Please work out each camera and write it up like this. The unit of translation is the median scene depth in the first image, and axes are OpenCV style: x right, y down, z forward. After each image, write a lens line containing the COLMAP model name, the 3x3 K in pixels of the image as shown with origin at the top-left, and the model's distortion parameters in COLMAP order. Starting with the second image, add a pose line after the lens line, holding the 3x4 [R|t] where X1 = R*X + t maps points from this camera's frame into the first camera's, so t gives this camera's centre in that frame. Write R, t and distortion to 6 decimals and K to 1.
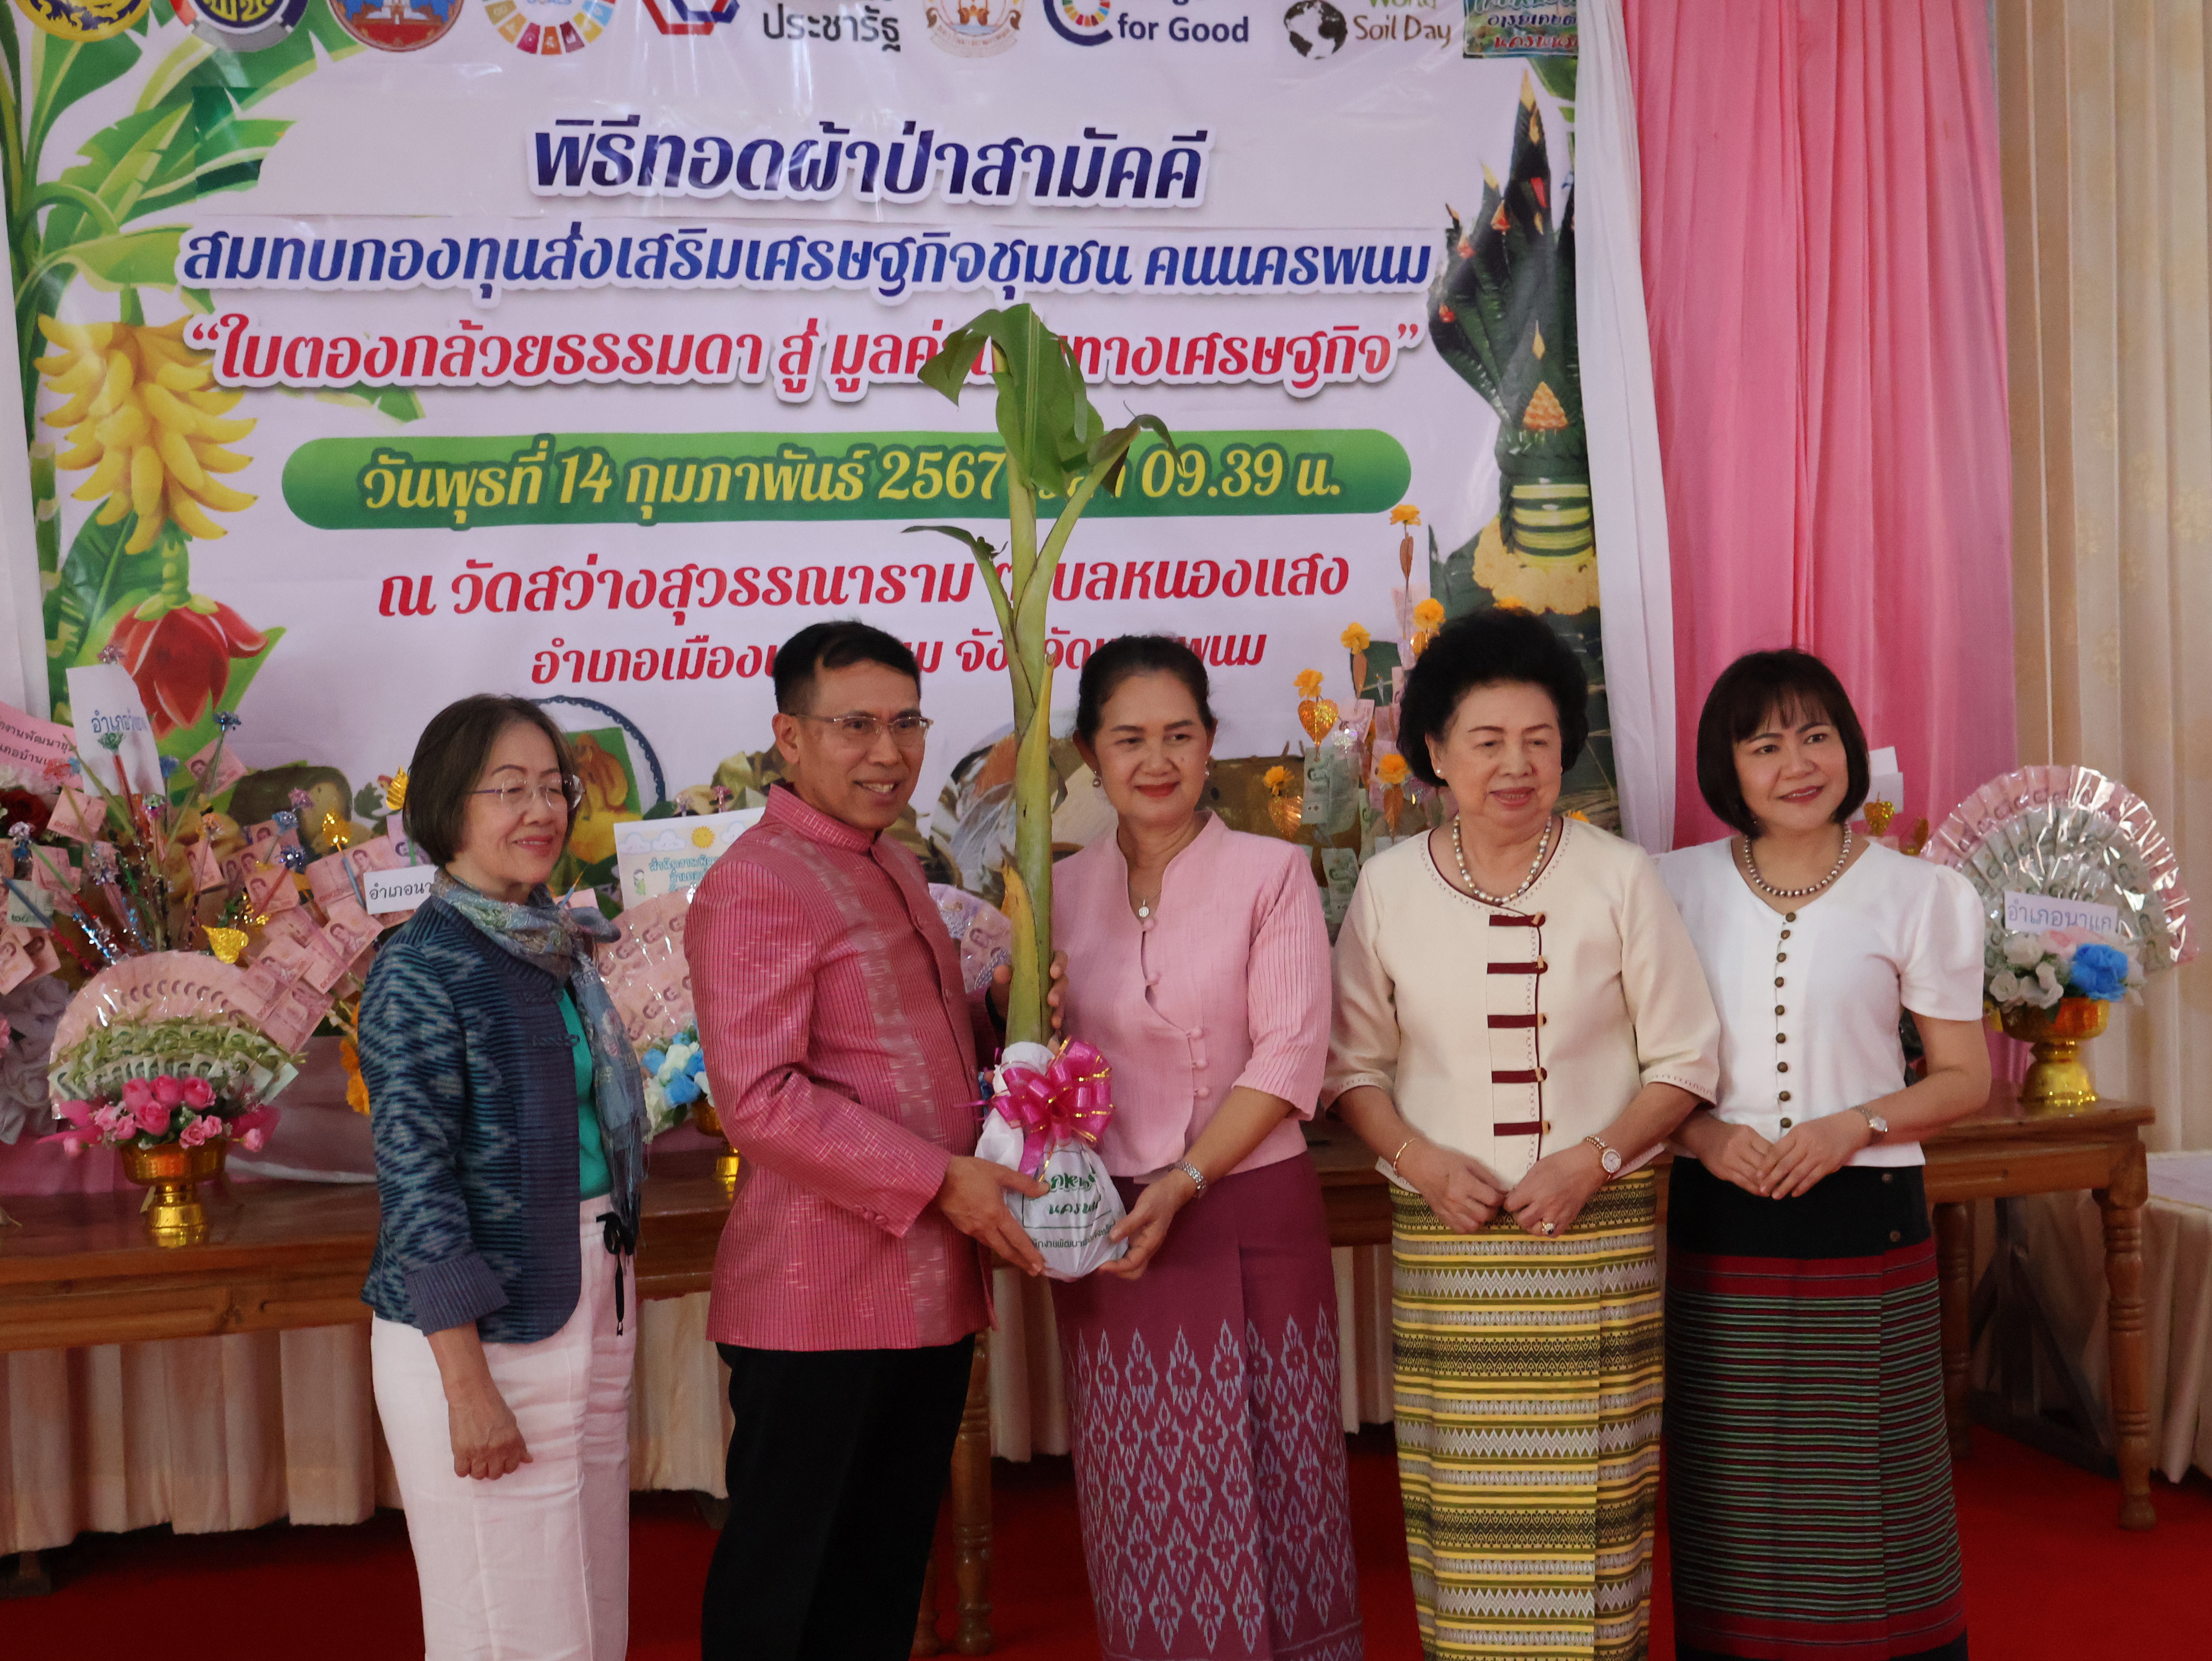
lens RADIAL K [[3249.3, 0, 1107.3], [0, 3249.3, 822.2], [0, 0, 1]] dist [0.004590, -0.003204]
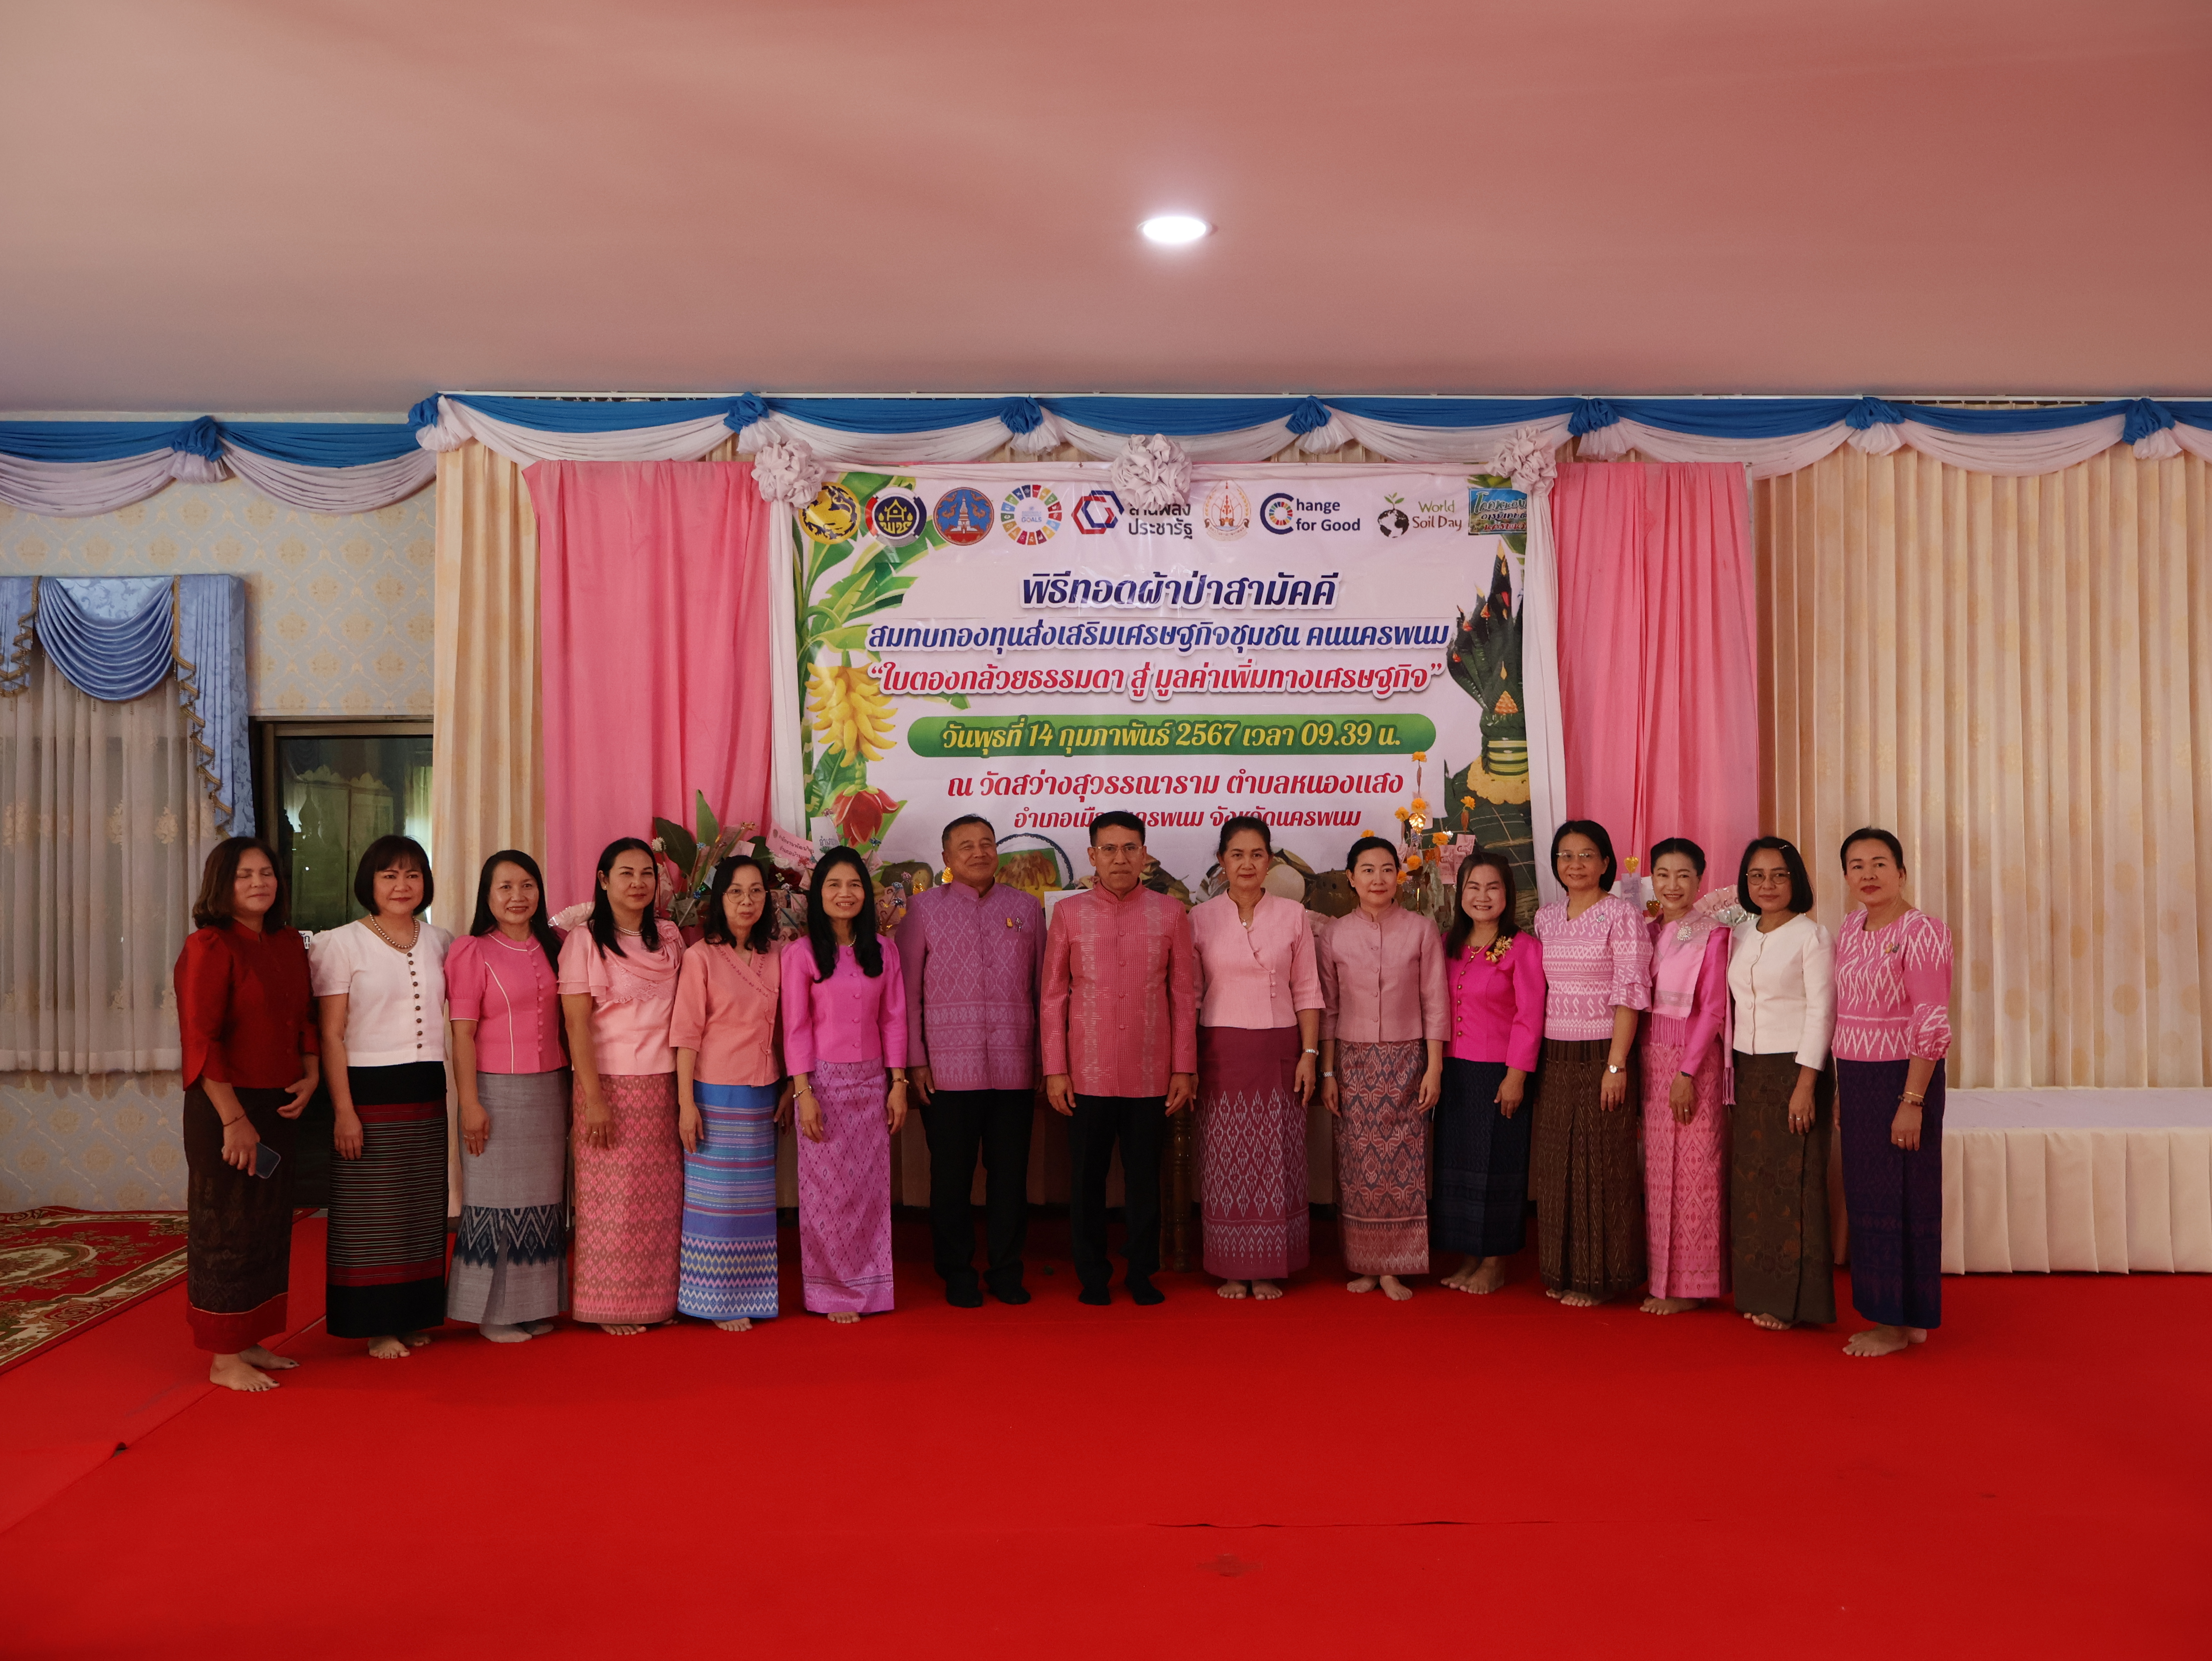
lens RADIAL K [[2124.3, 0, 1102.2], [0, 2124.3, 837.4], [0, 0, 1]] dist [-0.005485, 0.011642]
pose [[0.972756, 0.024532, -0.230531, 0.211964], [-0.030735, 0.999255, -0.023354, -0.003823], [0.229786, 0.029803, 0.972785, -0.388748]]
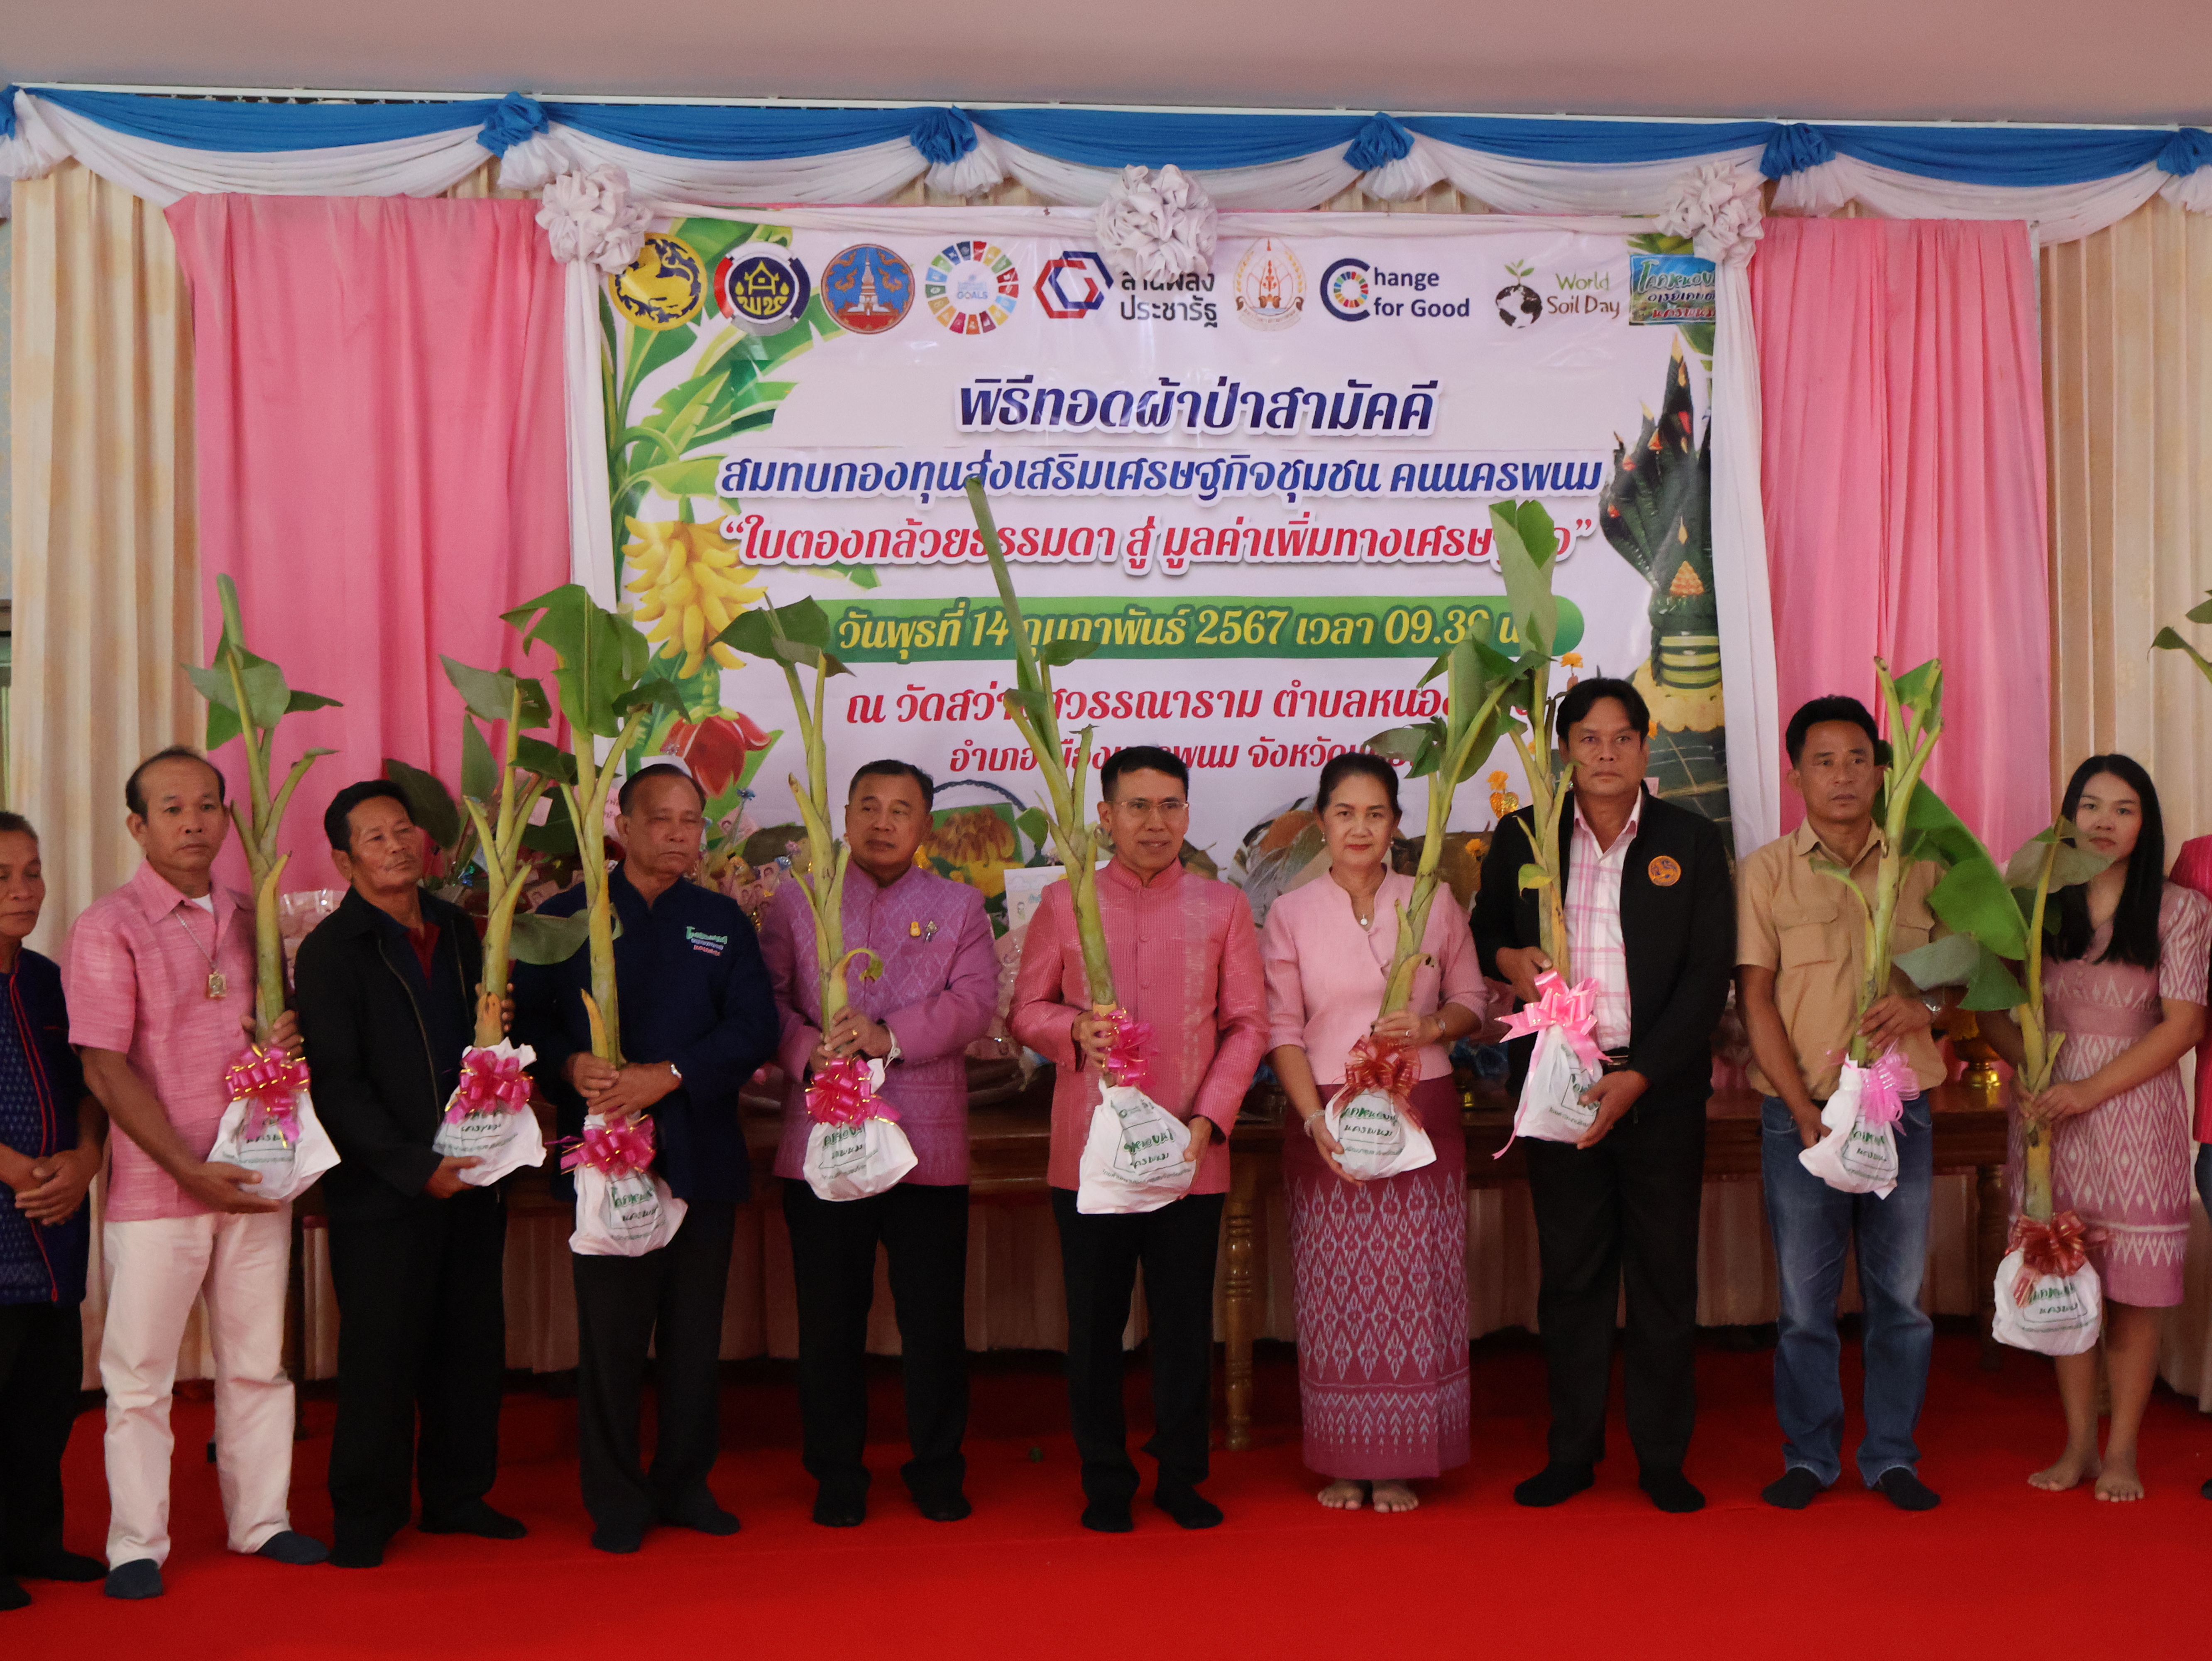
lens RADIAL K [[3060.9, 0, 1094.0], [0, 3060.9, 832.7], [0, 0, 1]] dist [-0.004265, 0.011762]
pose [[0.991554, 0.018719, -0.128334, 0.058804], [-0.020892, 0.999660, -0.015606, 0.004173], [0.127998, 0.018155, 0.991608, -0.325488]]
